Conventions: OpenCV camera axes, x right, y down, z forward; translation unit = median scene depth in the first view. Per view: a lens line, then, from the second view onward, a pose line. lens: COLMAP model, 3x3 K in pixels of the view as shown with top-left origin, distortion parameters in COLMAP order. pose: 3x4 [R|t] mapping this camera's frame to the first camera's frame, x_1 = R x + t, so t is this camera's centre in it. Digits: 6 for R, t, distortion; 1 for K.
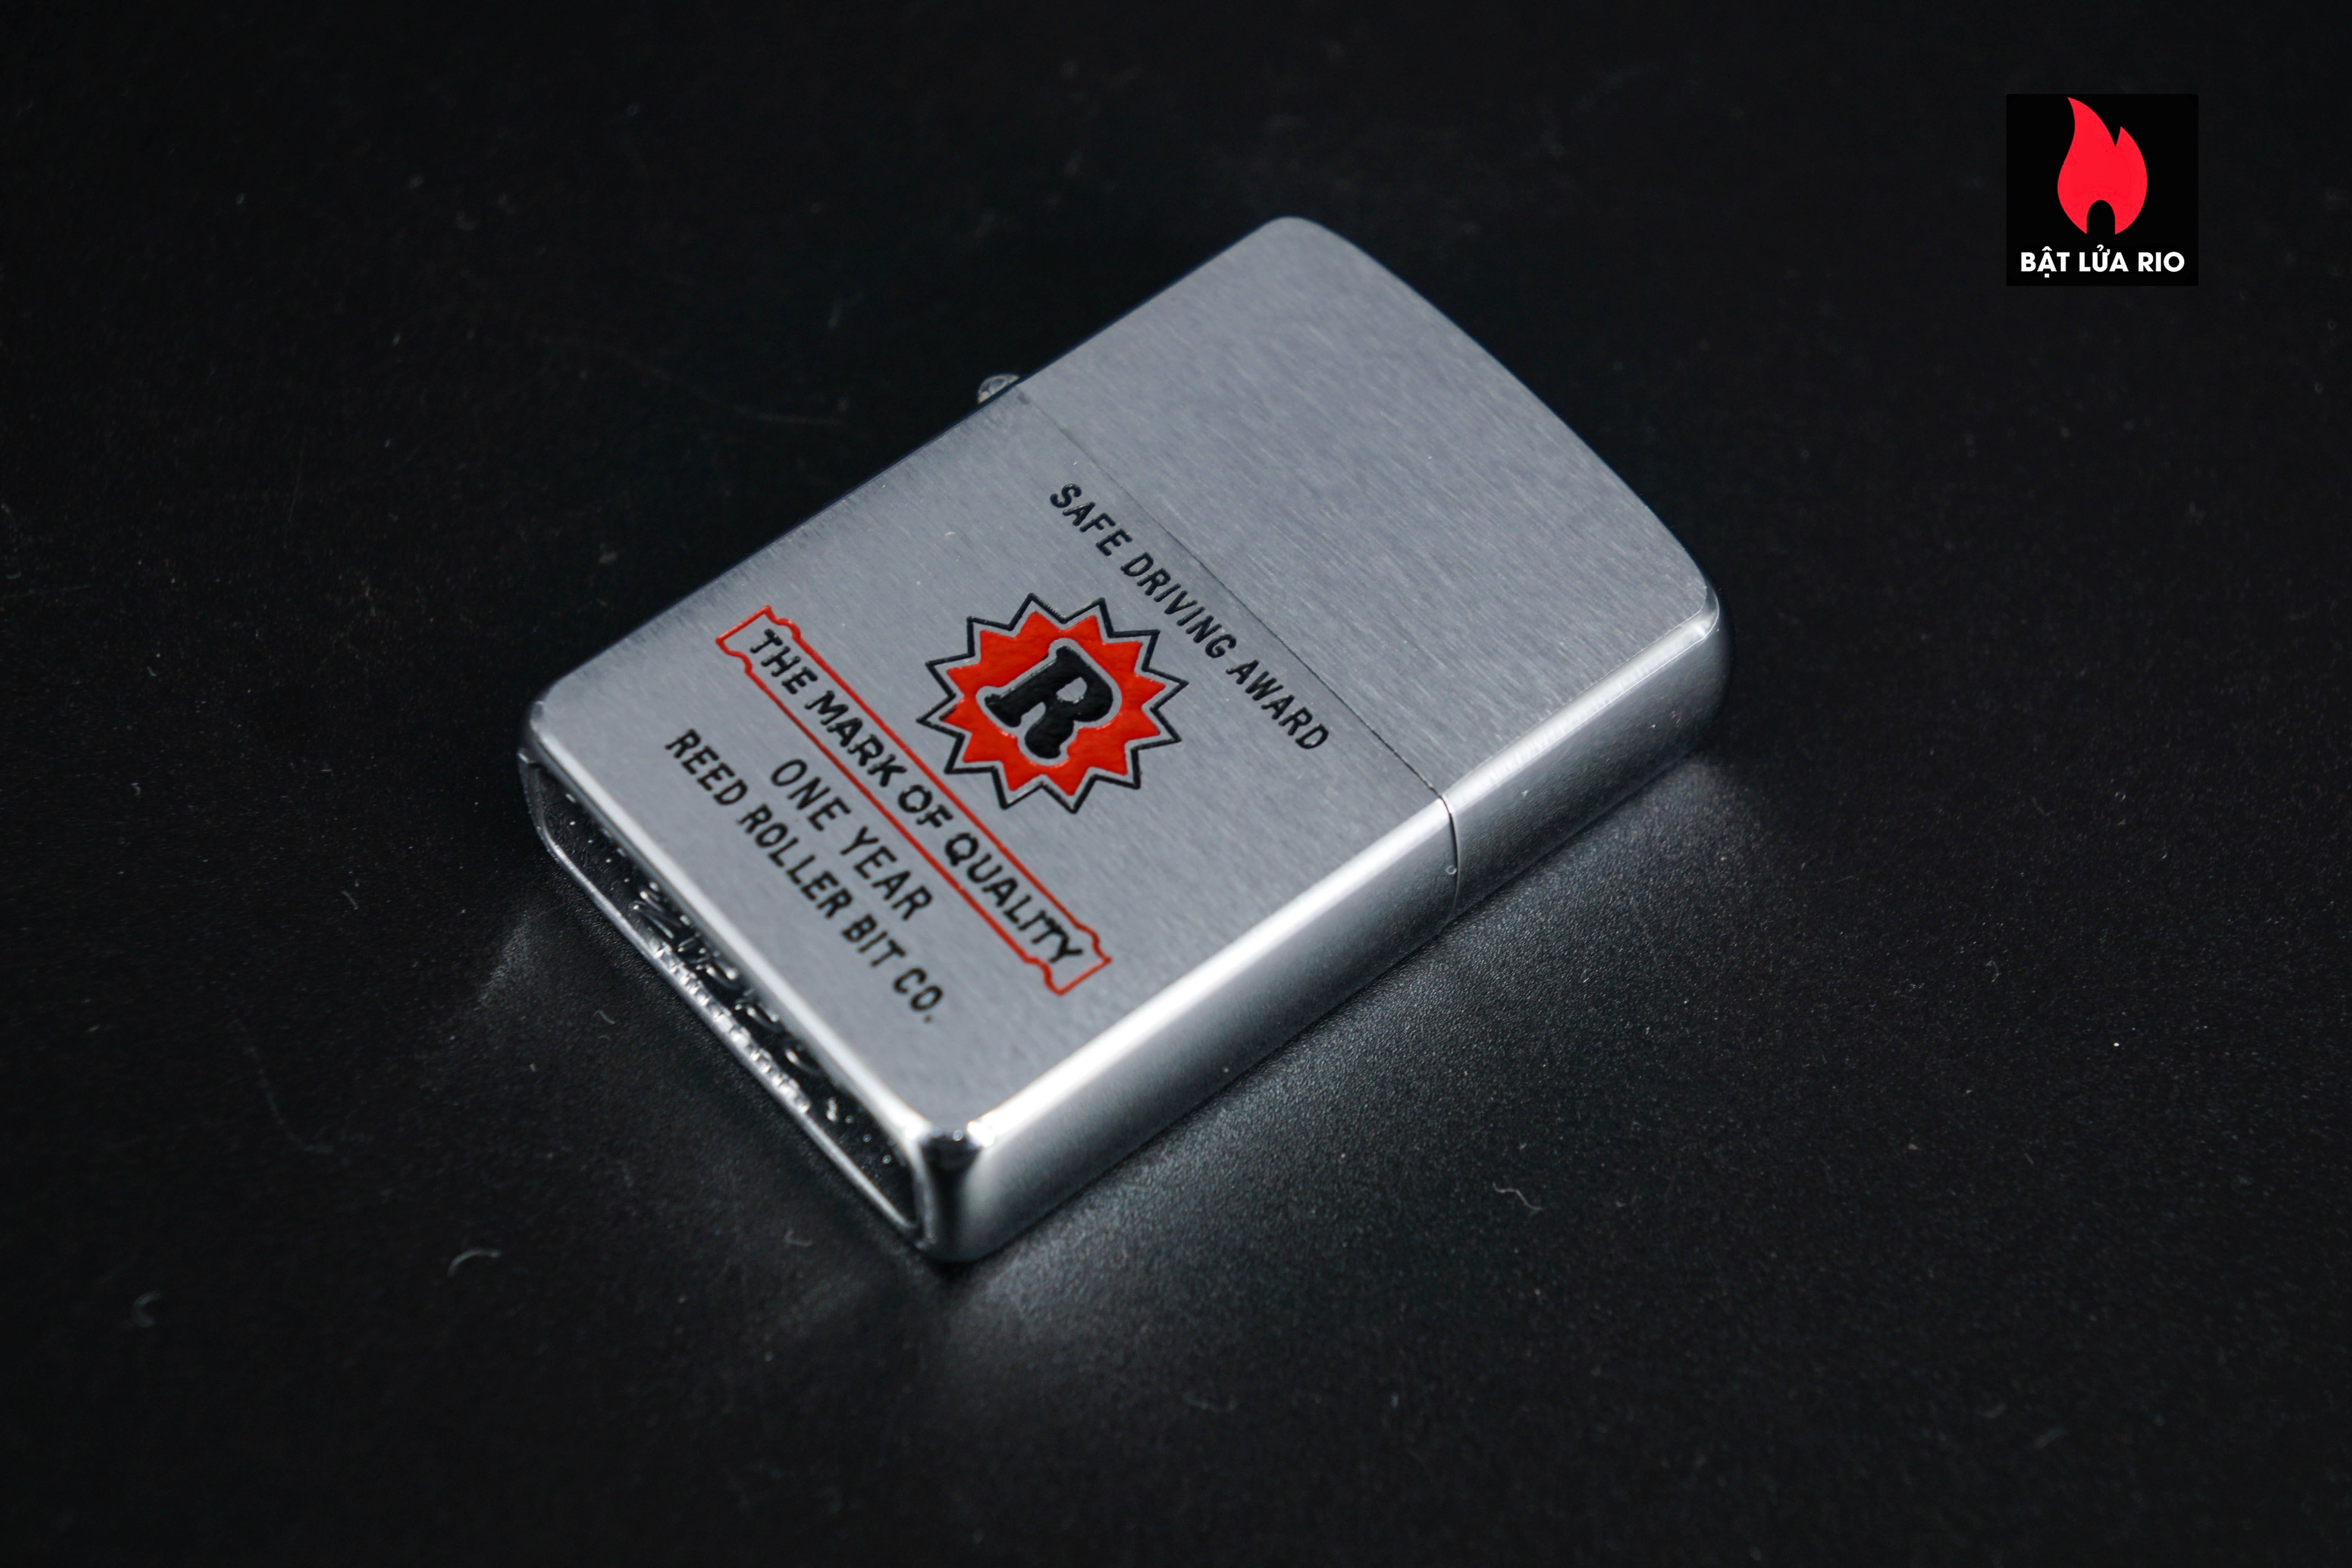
lens RADIAL K [[5678.8, 0, 1176.0], [0, 5678.8, 784.0], [0, 0, 1]] dist [0.230730, 0.675202]
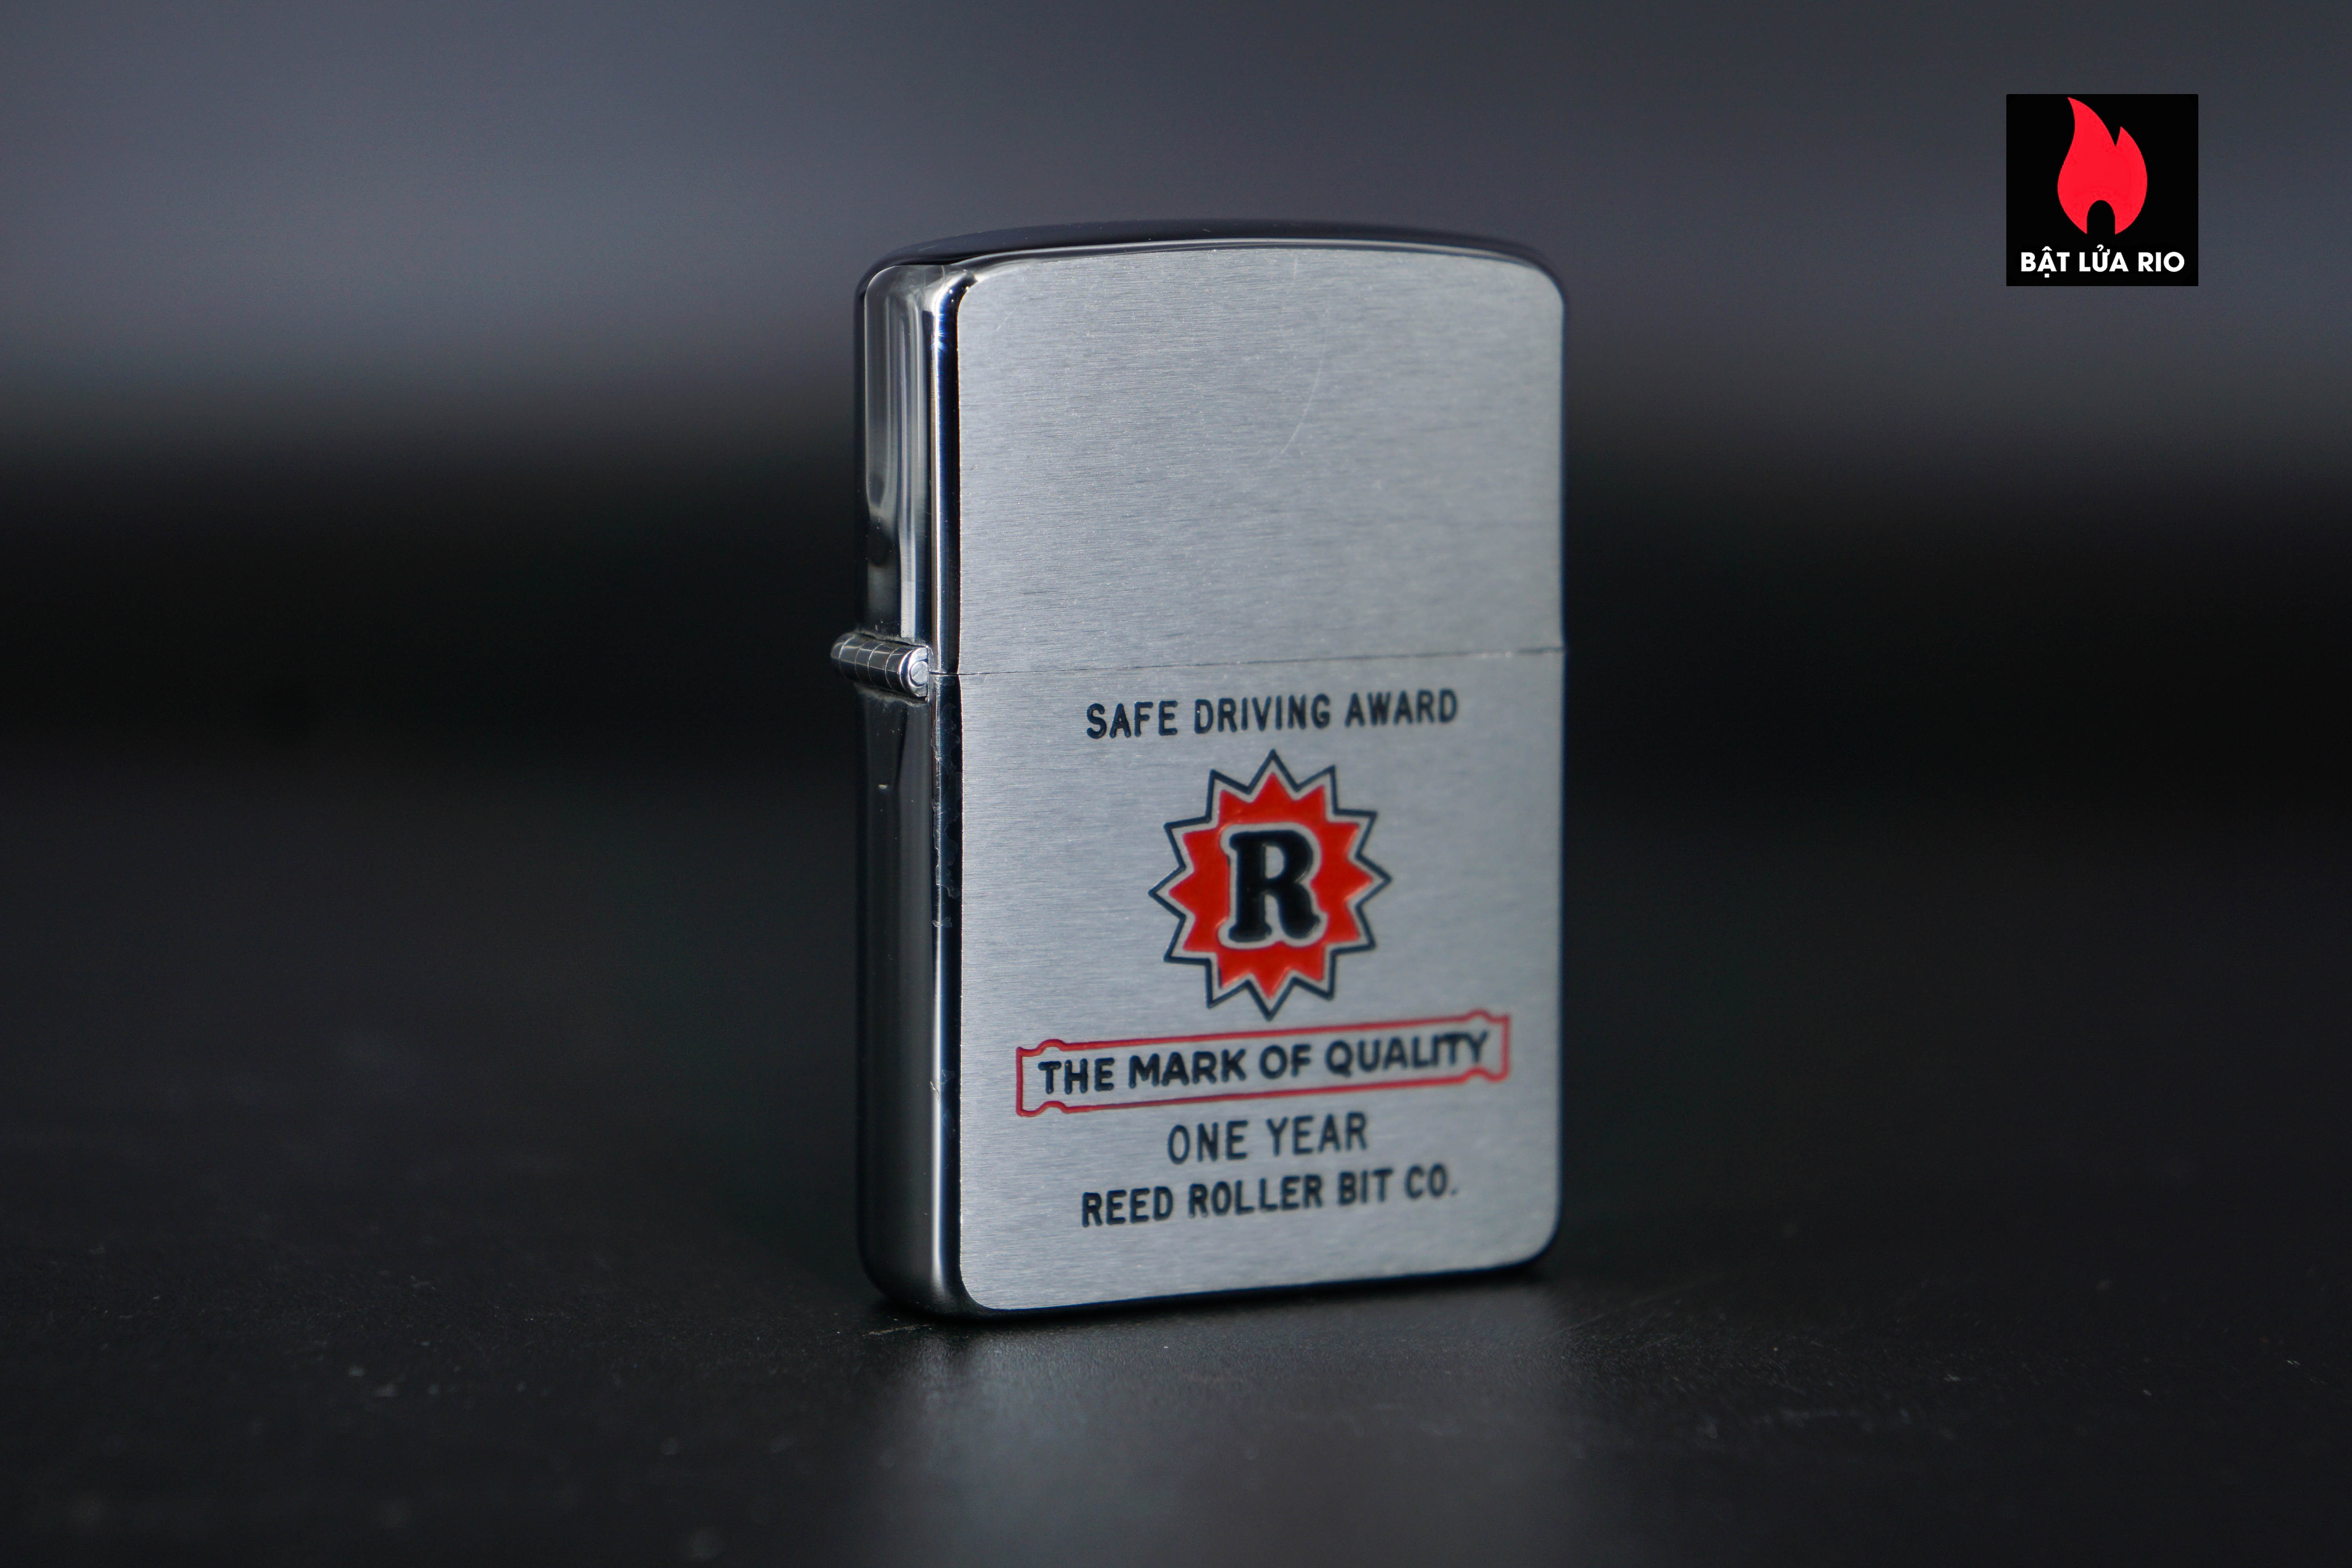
lens RADIAL K [[5678.8, 0, 1176.0], [0, 5678.8, 784.0], [0, 0, 1]] dist [0.230730, 0.675202]
pose [[0.582511, -0.792064, 0.182525, -0.201135], [0.328122, 0.434591, 0.838729, -0.872440], [-0.743651, -0.428678, 0.513048, 0.510180]]
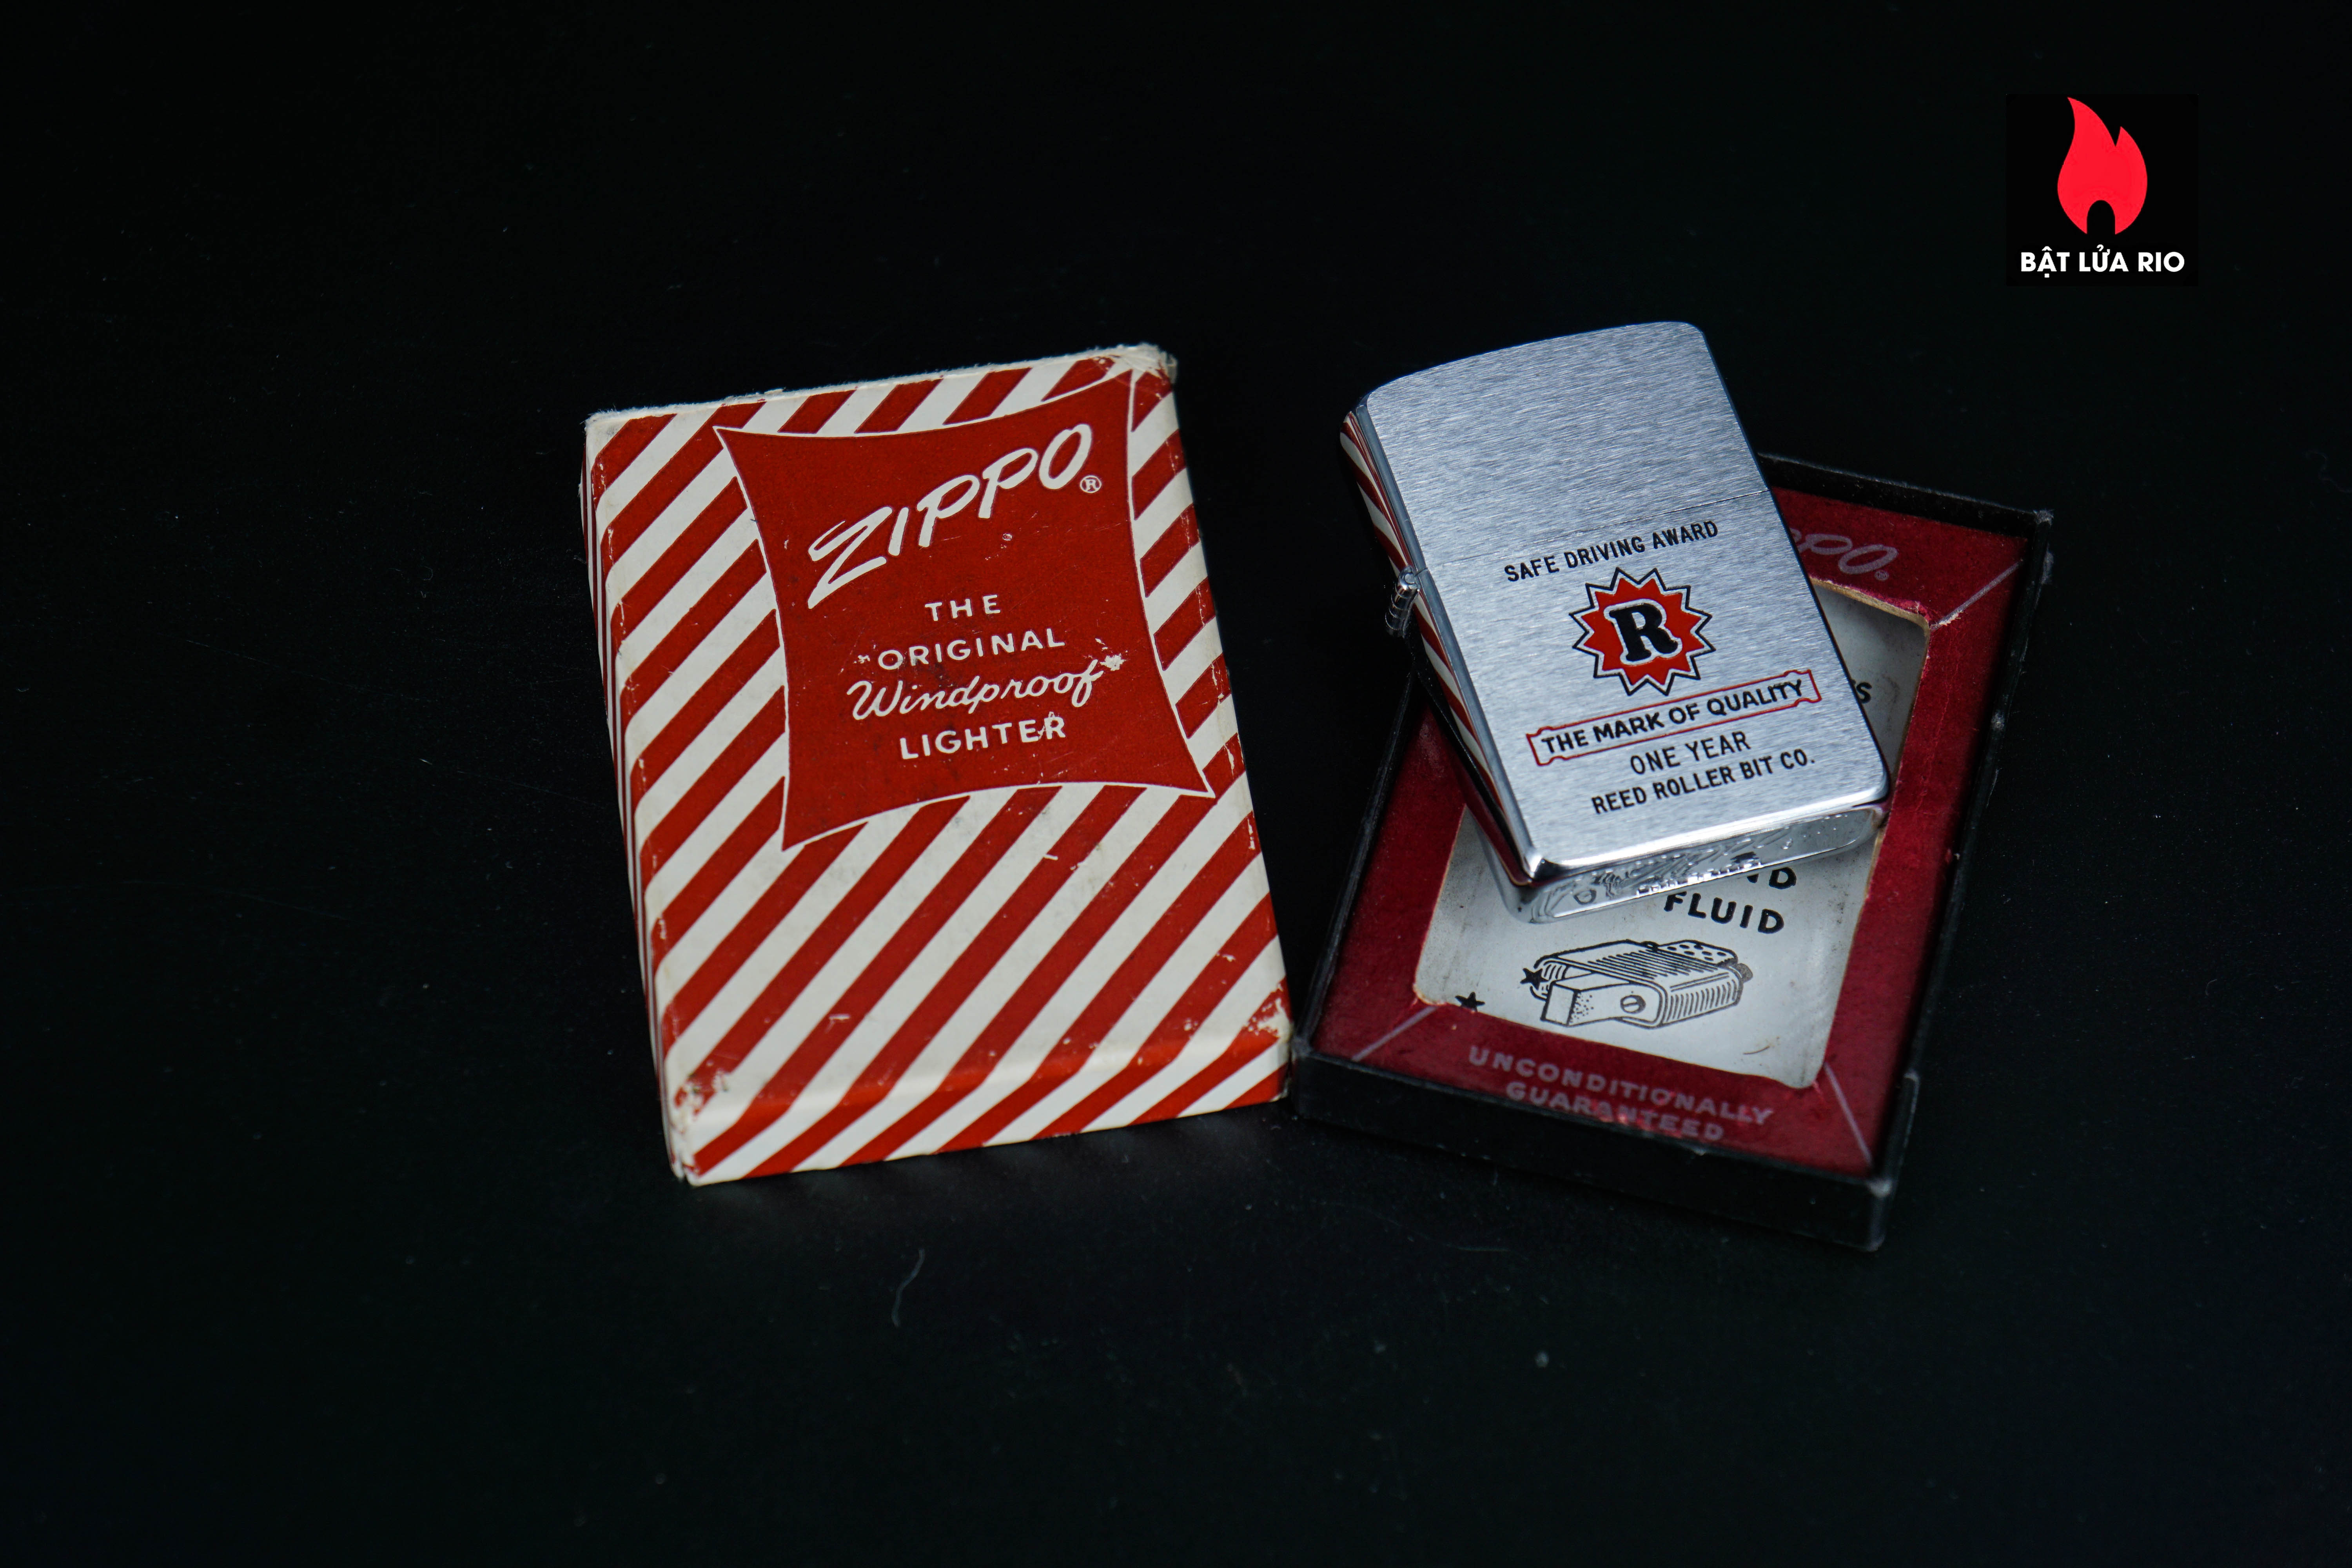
lens RADIAL K [[5678.8, 0, 1176.0], [0, 5678.8, 784.0], [0, 0, 1]] dist [0.230730, 0.675202]
pose [[0.373658, -0.803522, 0.463392, -0.963796], [0.695746, 0.573188, 0.432889, -0.881637], [-0.613447, 0.160651, 0.773223, -0.306750]]
